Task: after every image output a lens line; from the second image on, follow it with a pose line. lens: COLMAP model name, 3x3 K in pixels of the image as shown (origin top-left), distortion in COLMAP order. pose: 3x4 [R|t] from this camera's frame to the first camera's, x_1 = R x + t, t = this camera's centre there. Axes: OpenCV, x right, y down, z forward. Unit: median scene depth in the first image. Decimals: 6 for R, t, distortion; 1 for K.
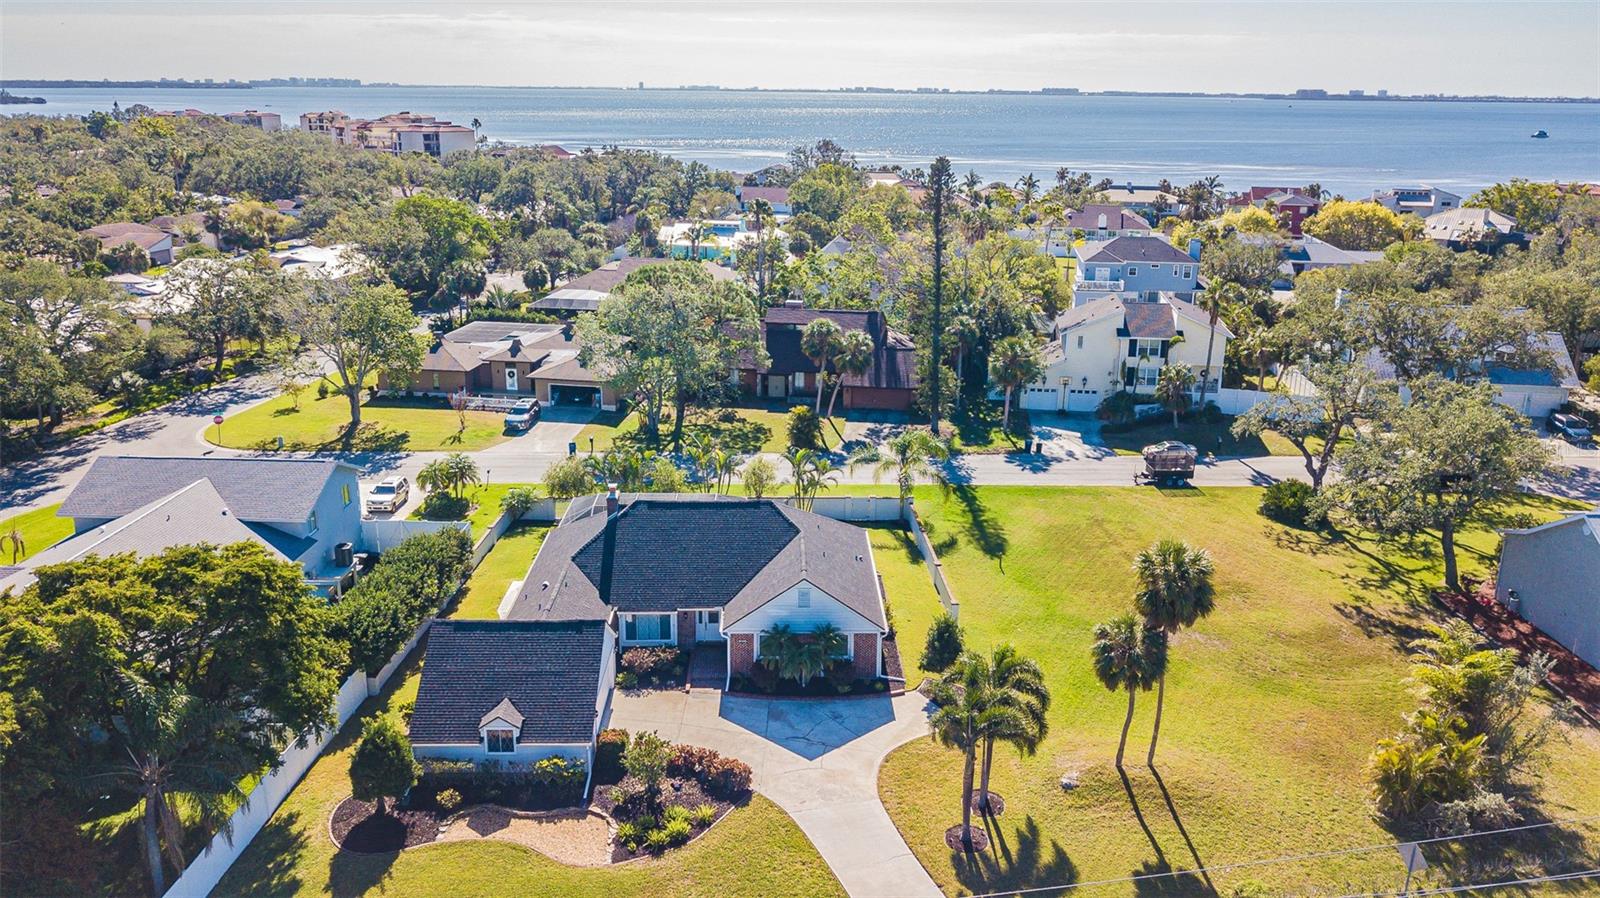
lens RADIAL K [[1211.8, 0, 800.0], [0, 1211.8, 449.0], [0, 0, 1]] dist [0.069322, -0.106293]
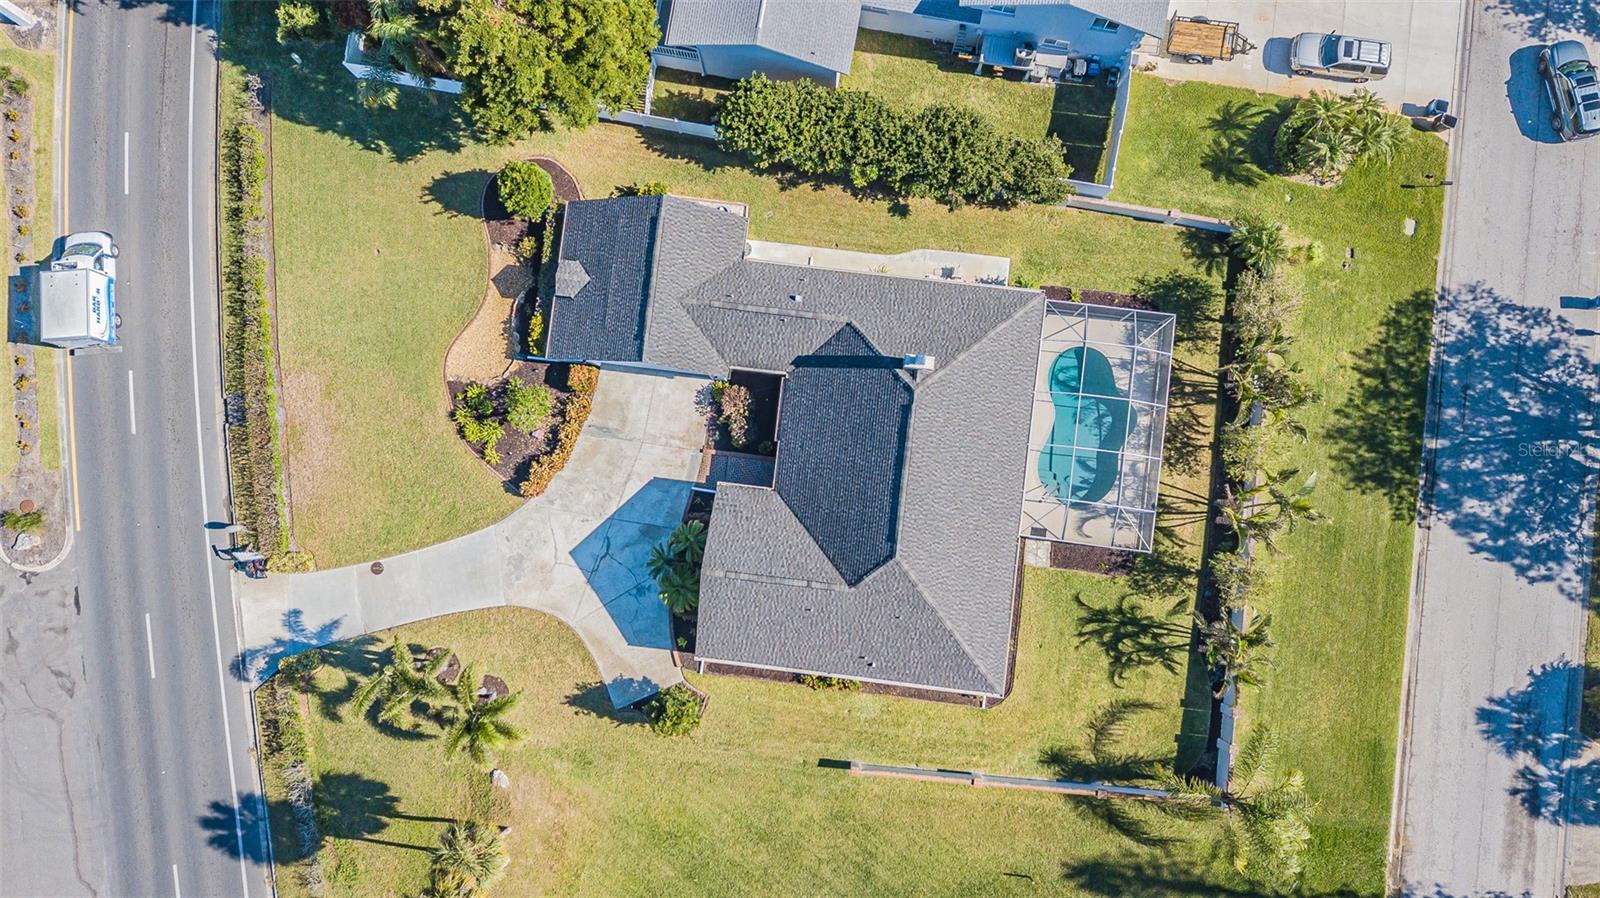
lens RADIAL K [[1211.8, 0, 800.0], [0, 1211.8, 449.0], [0, 0, 1]] dist [0.069322, -0.106293]
pose [[-0.143630, 0.988070, -0.055576, -0.050222], [-0.260665, 0.016404, 0.965290, -0.787573], [0.954685, 0.153131, 0.255200, 0.814687]]
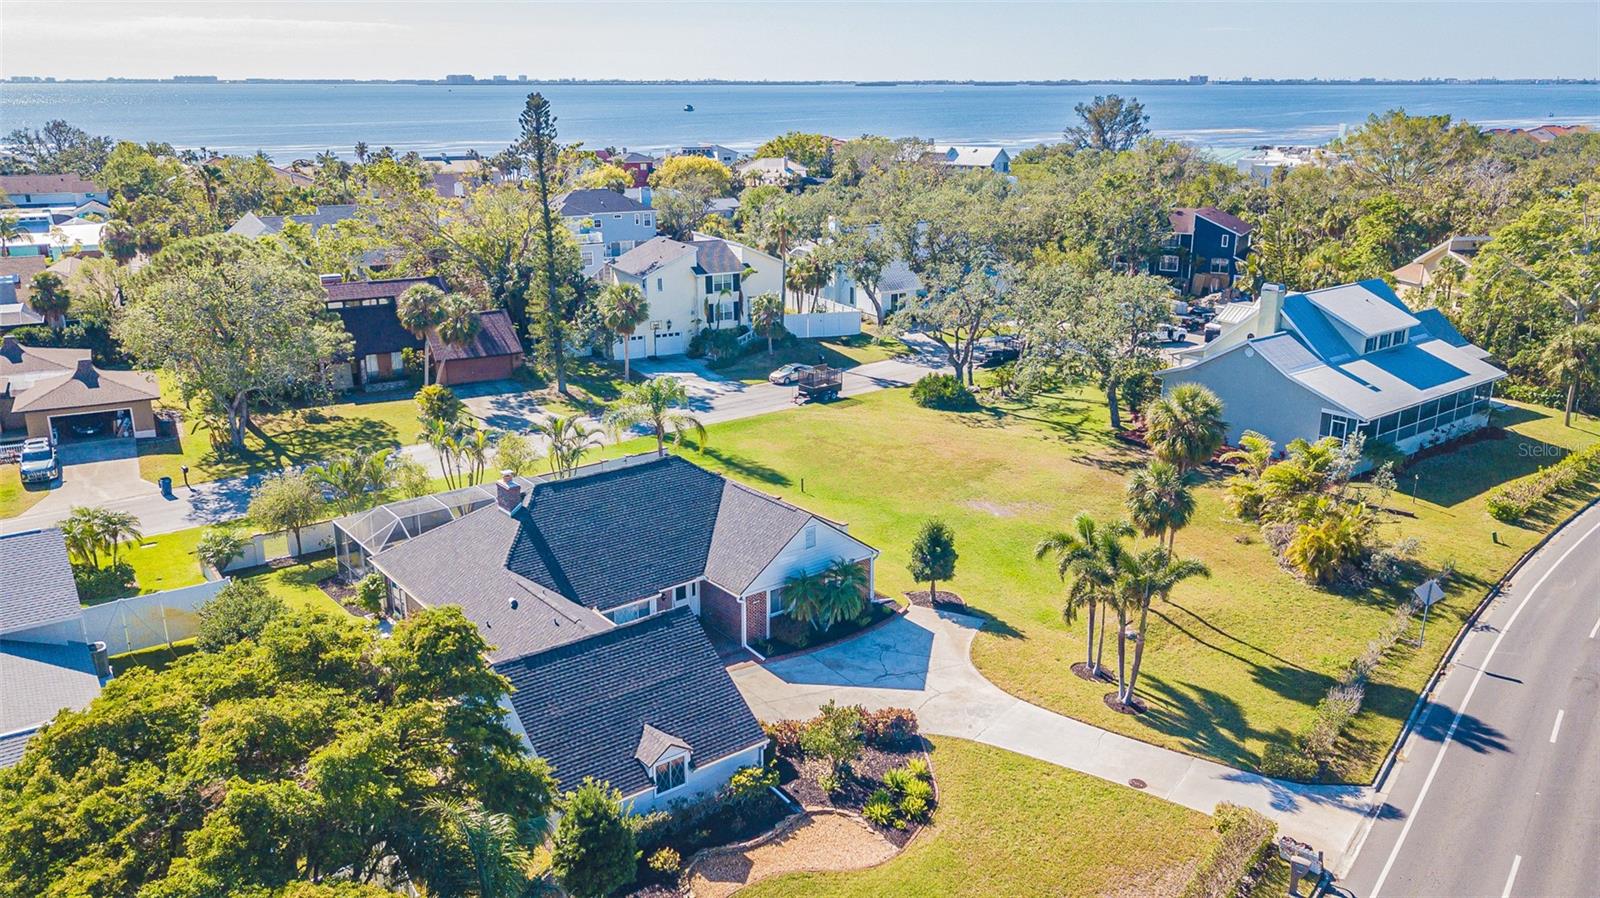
lens RADIAL K [[1211.8, 0, 800.0], [0, 1211.8, 449.0], [0, 0, 1]] dist [0.069322, -0.106293]
pose [[0.801696, -0.184901, 0.568414, -0.506682], [0.179091, 0.981569, 0.066705, -0.004550], [-0.570271, 0.048320, 0.820034, 0.254260]]
